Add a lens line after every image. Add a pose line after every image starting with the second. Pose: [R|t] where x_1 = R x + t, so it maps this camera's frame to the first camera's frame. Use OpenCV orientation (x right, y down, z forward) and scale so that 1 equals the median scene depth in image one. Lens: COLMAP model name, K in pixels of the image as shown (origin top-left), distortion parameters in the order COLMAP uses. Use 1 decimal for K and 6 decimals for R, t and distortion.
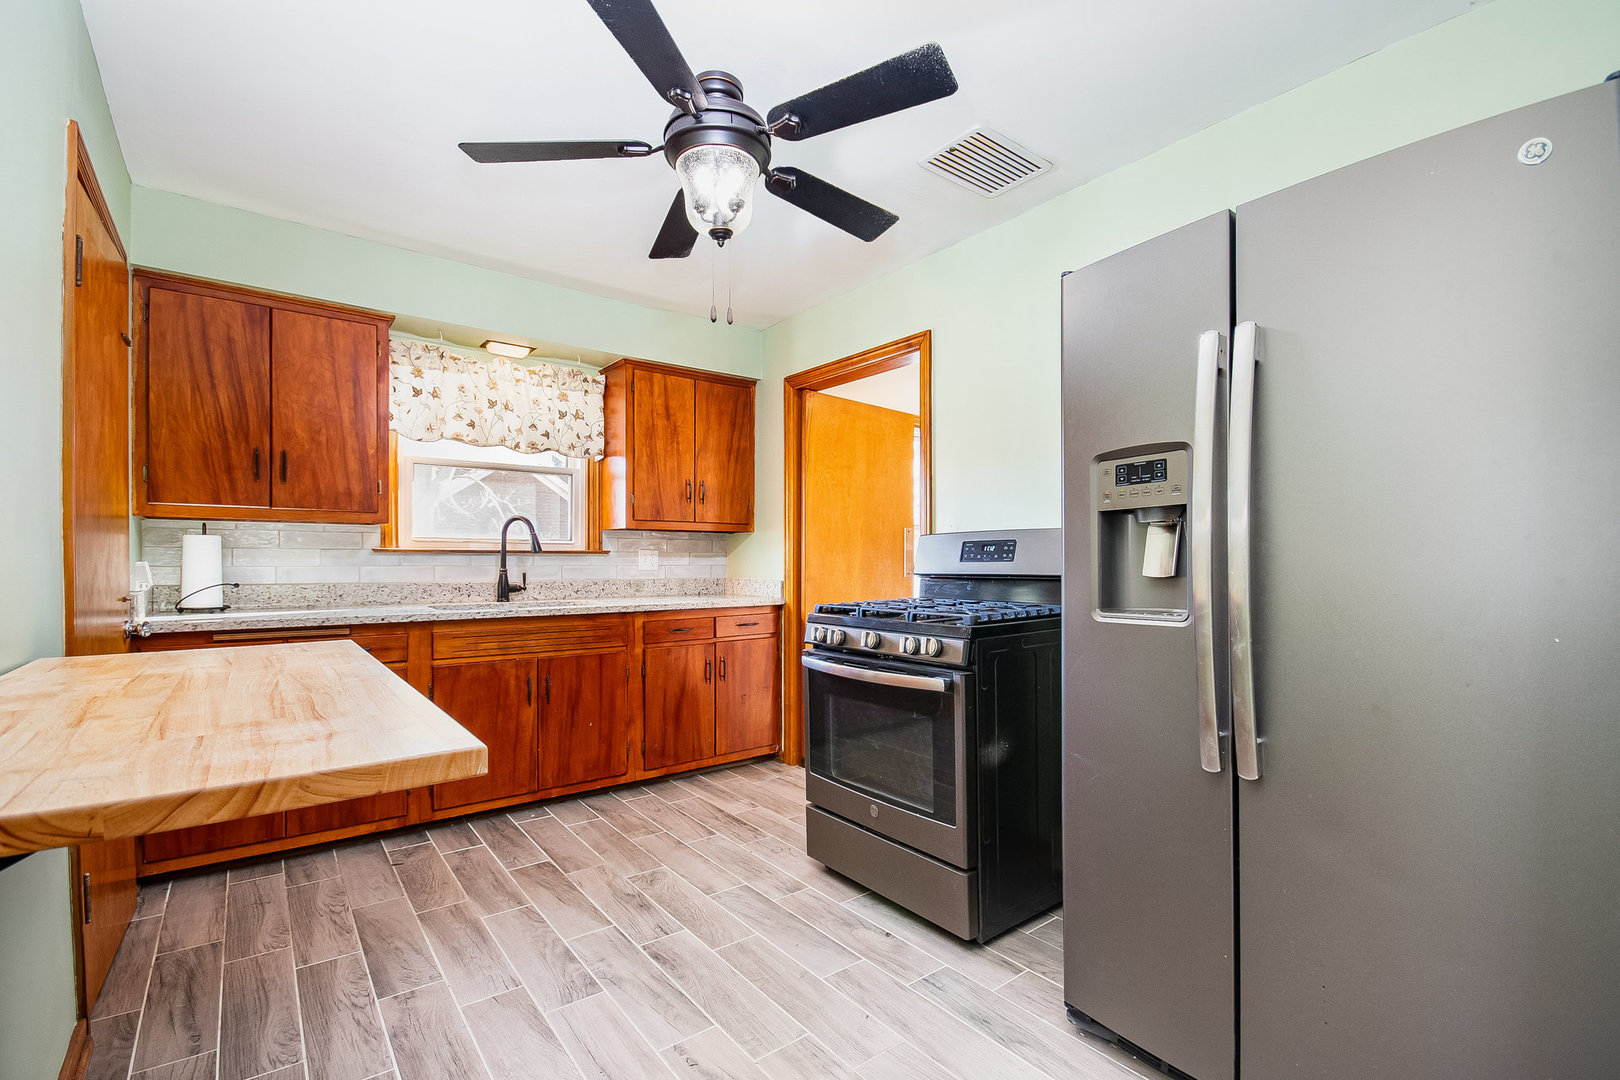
lens RADIAL K [[714.9, 0, 809.6], [0, 714.9, 558.8], [0, 0, 1]] dist [-0.000618, -0.000169]
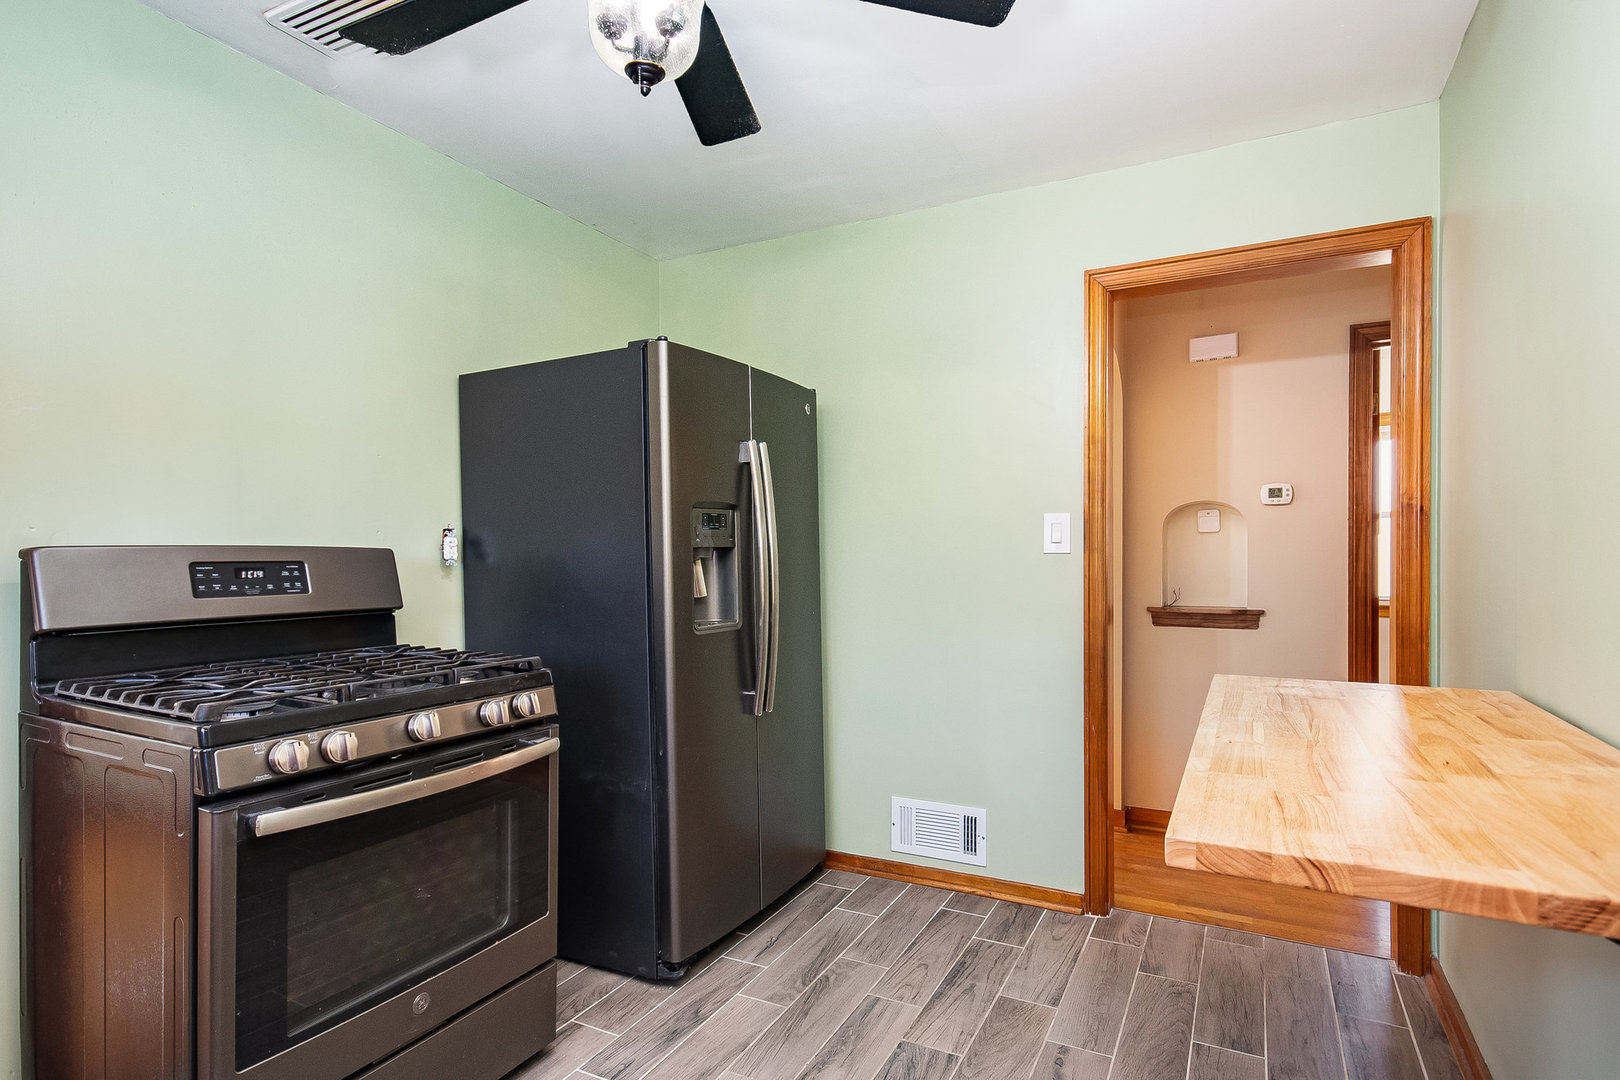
lens RADIAL K [[845.7, 0, 808.6], [0, 845.7, 556.2], [0, 0, 1]] dist [0.000465, 0.000051]
pose [[-0.415969, 0.000146, 0.909379, -0.727698], [-0.000581, 1.000000, -0.000427, -0.035393], [-0.909379, -0.000706, -0.415969, 1.014608]]
